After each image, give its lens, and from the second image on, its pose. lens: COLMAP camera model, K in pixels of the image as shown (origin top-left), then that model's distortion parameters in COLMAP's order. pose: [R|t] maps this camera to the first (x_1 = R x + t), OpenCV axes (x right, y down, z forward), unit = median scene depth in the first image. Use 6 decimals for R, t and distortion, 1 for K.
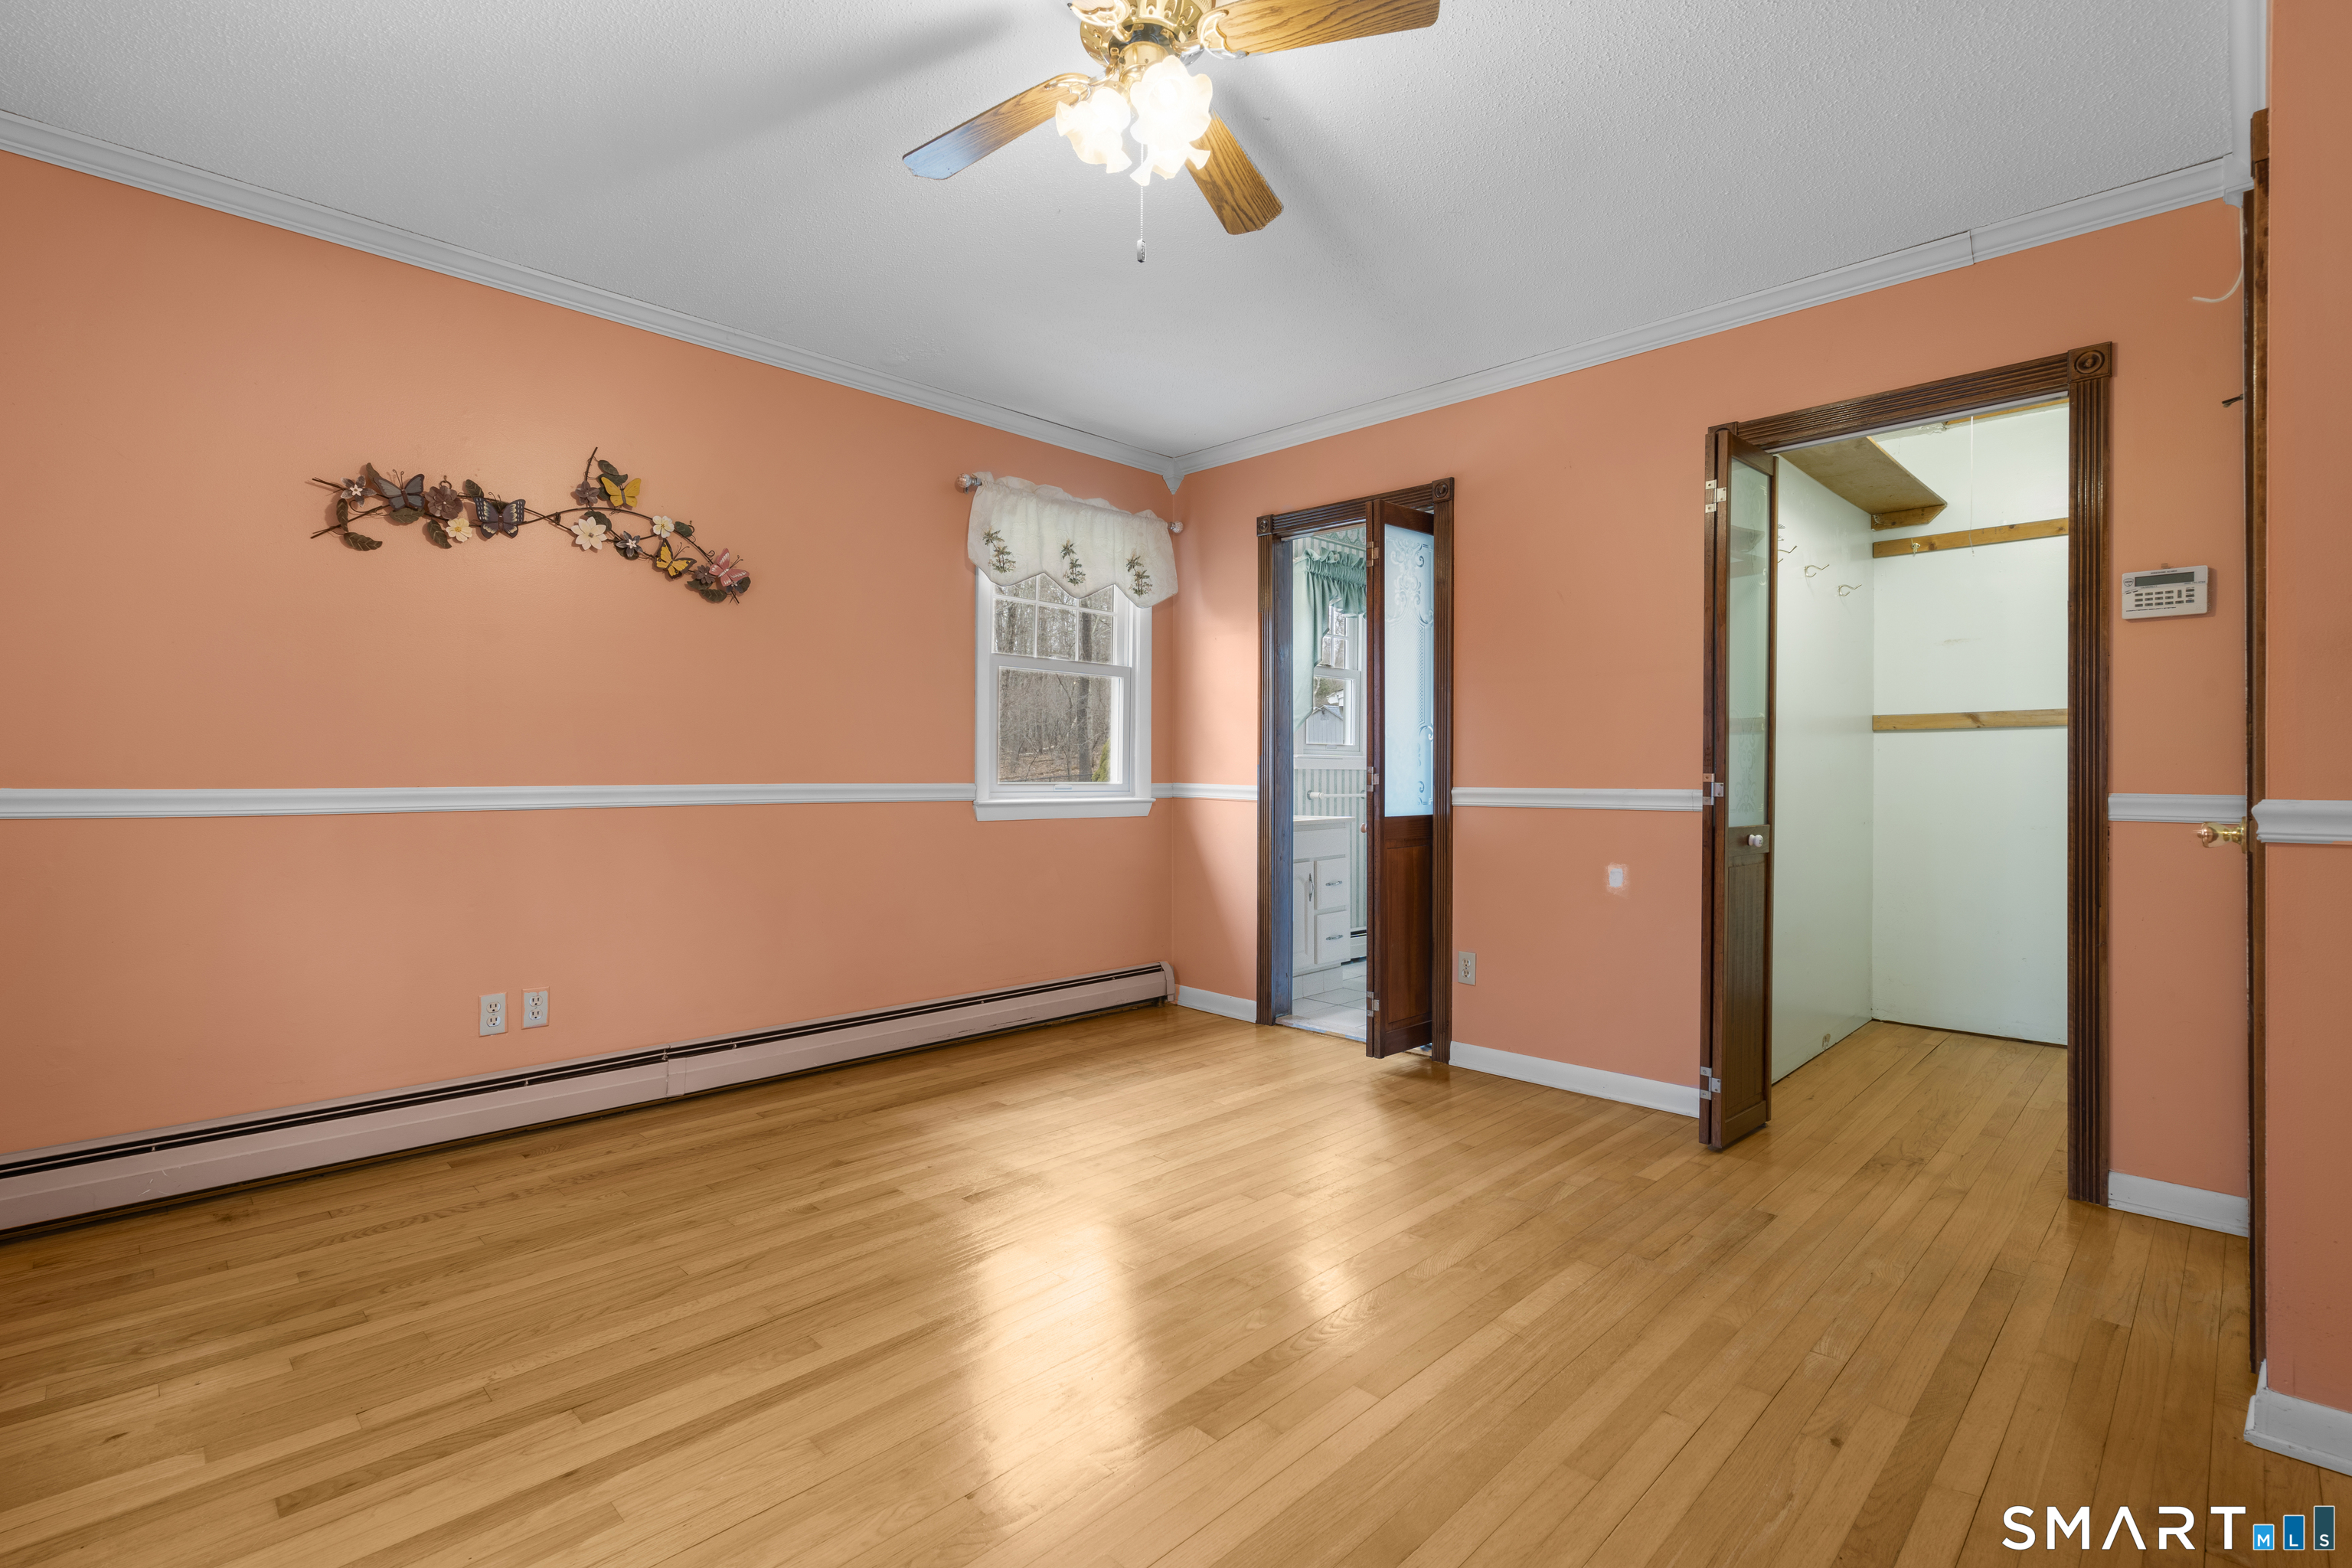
lens RADIAL K [[1091.8, 0, 1176.1], [0, 1091.8, 777.0], [0, 0, 1]] dist [-0.002898, 0.001903]
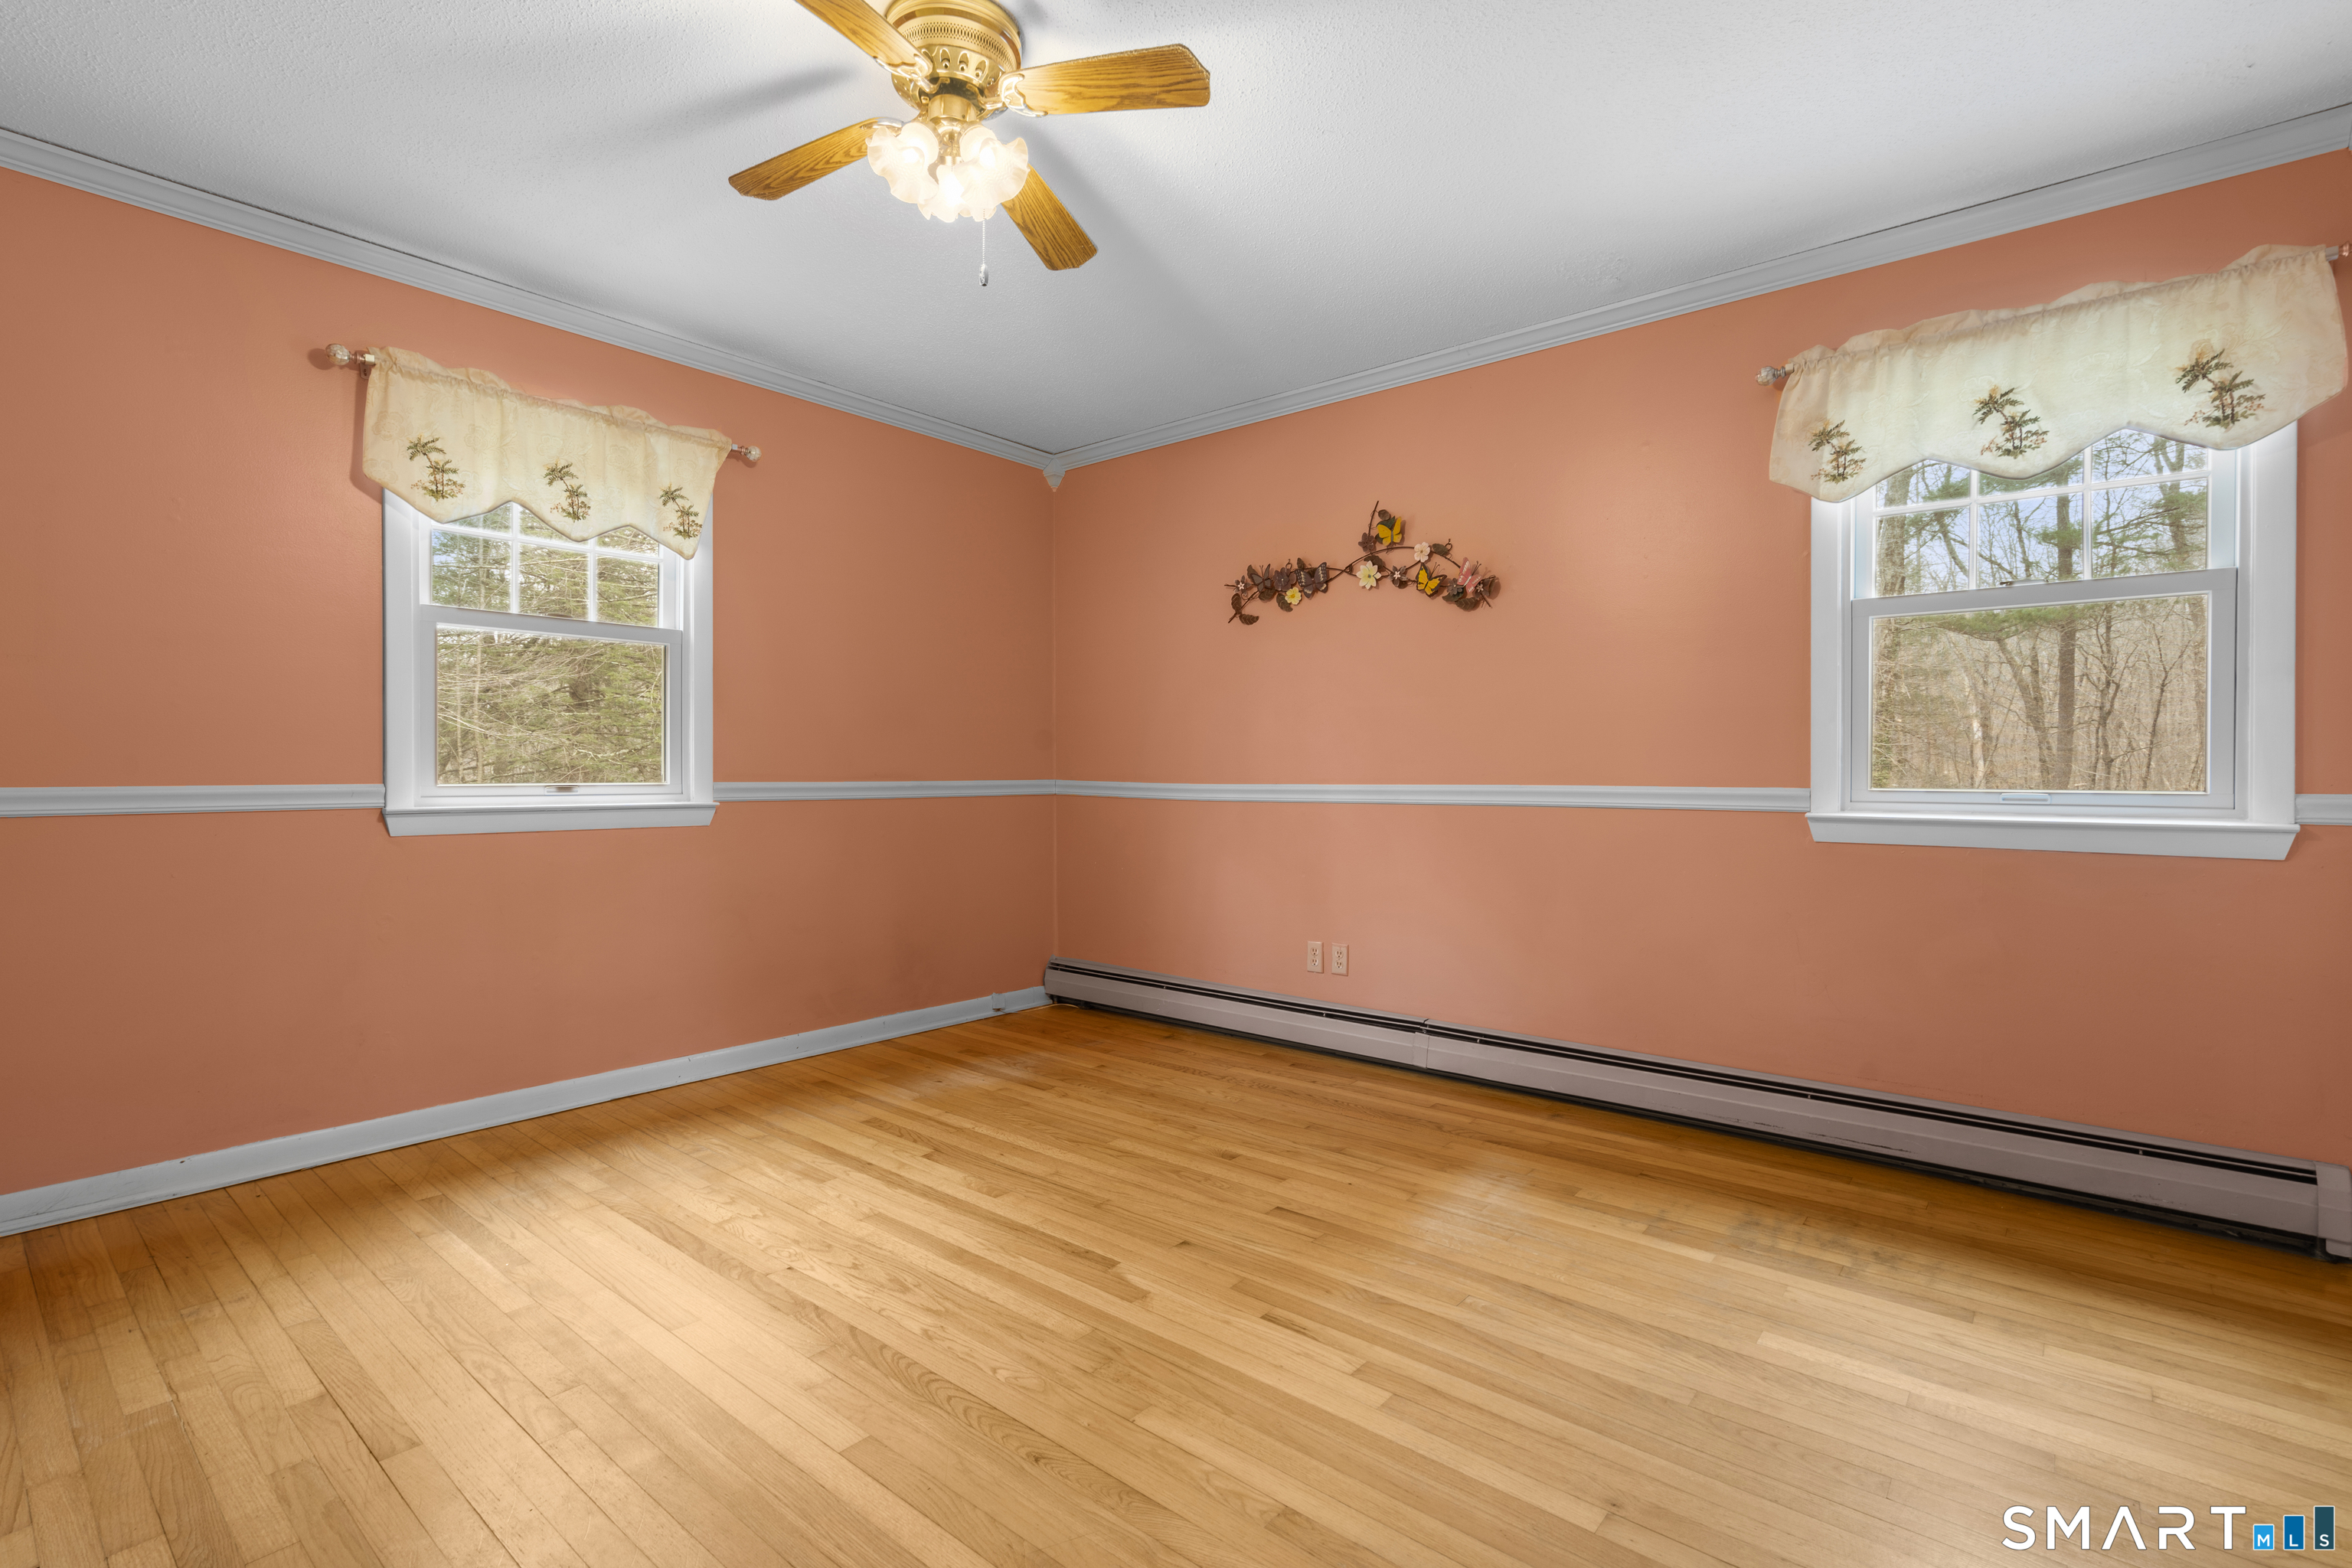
lens RADIAL K [[1091.8, 0, 1176.1], [0, 1091.8, 777.0], [0, 0, 1]] dist [-0.002898, 0.001903]
pose [[0.074089, 0.001859, -0.997250, 0.691996], [-0.004345, 0.999989, 0.001541, -0.001264], [0.997242, 0.004219, 0.074096, 0.745840]]
